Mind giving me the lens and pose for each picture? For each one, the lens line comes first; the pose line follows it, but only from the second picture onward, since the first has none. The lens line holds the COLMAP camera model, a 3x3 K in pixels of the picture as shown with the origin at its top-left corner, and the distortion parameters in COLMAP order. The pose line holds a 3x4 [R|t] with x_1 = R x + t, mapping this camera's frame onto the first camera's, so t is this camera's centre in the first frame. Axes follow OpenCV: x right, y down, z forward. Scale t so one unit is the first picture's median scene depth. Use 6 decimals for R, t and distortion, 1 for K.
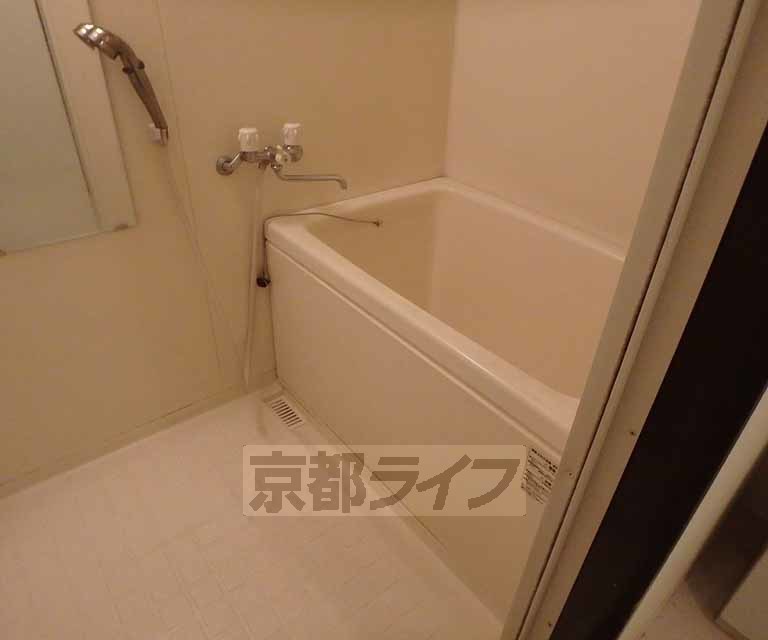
lens RADIAL K [[523.8, 0, 384.0], [0, 523.8, 320.0], [0, 0, 1]] dist [0.002170, 0.002060]
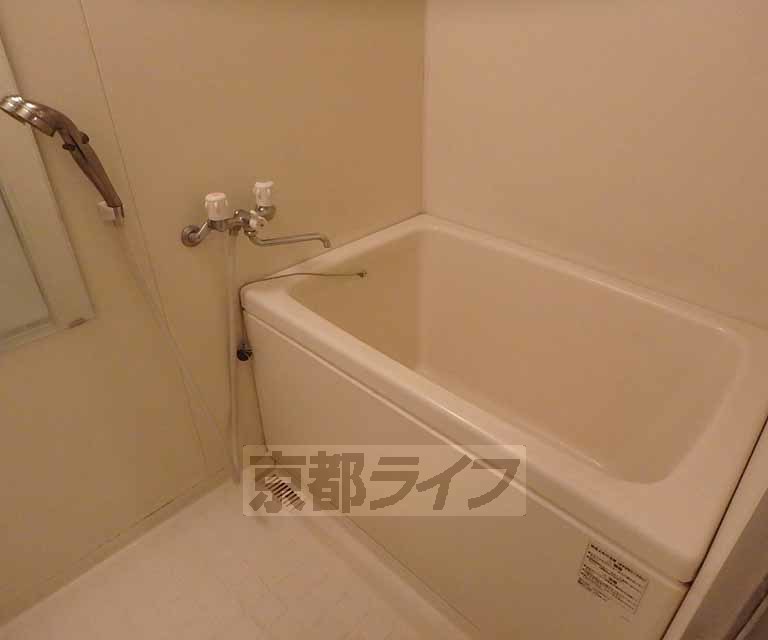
lens RADIAL K [[522.8, 0, 384.0], [0, 522.8, 320.0], [0, 0, 1]] dist [-0.003344, 0.000678]
pose [[0.990749, -0.103606, 0.087652, -0.075816], [0.103859, 0.994591, 0.001684, -0.124413], [-0.087352, 0.007435, 0.996150, 0.103349]]
